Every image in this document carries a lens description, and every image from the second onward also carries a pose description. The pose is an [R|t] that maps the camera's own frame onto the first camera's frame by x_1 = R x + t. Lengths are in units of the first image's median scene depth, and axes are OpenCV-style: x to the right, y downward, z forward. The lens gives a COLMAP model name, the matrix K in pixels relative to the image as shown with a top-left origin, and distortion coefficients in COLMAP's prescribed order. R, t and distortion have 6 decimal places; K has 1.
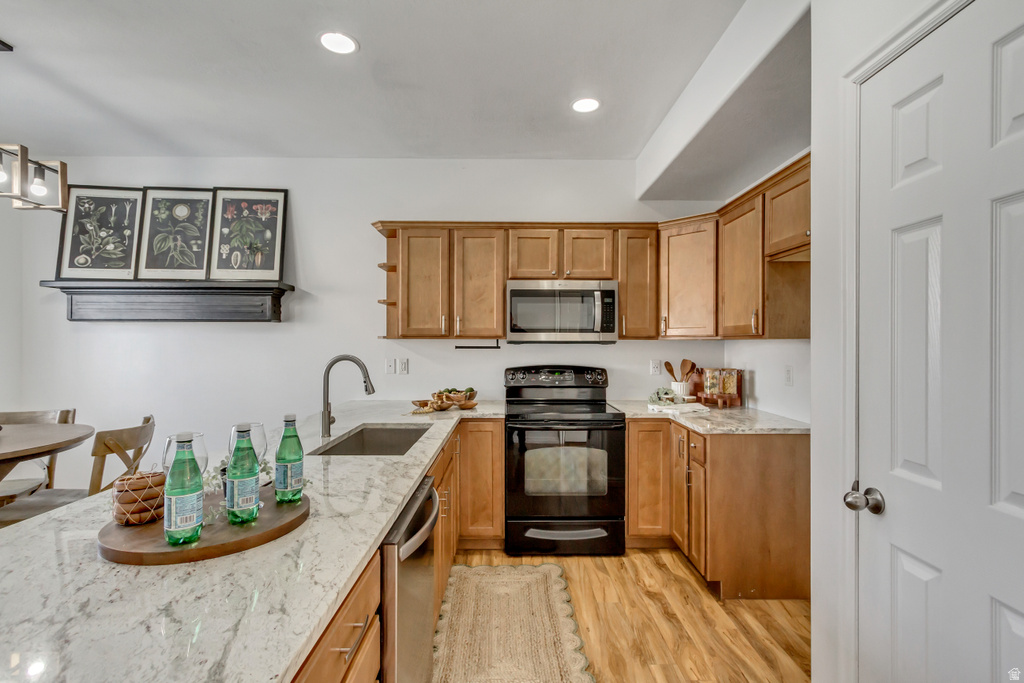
lens RADIAL K [[473.3, 0, 513.3], [0, 473.3, 343.4], [0, 0, 1]] dist [0.011106, -0.005146]
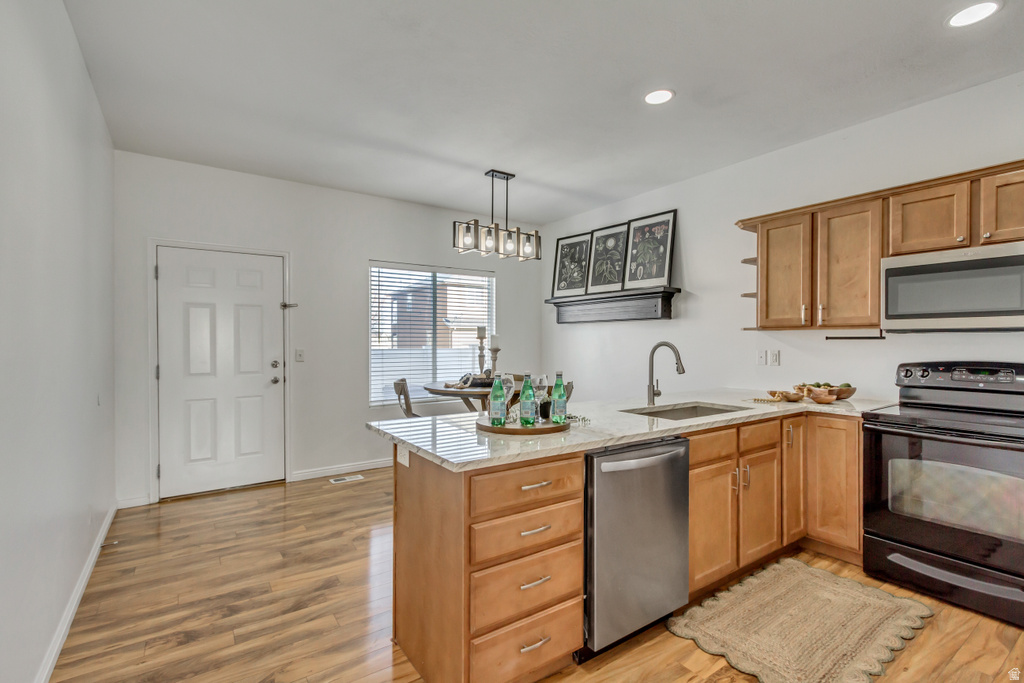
lens RADIAL K [[473.3, 0, 511.0], [0, 473.3, 344.2], [0, 0, 1]] dist [0.011106, -0.005146]
pose [[0.564710, 0.002802, -0.825285, 0.298481], [-0.001934, 0.999996, 0.002072, 0.019263], [0.825287, 0.000426, 0.564713, -0.030731]]
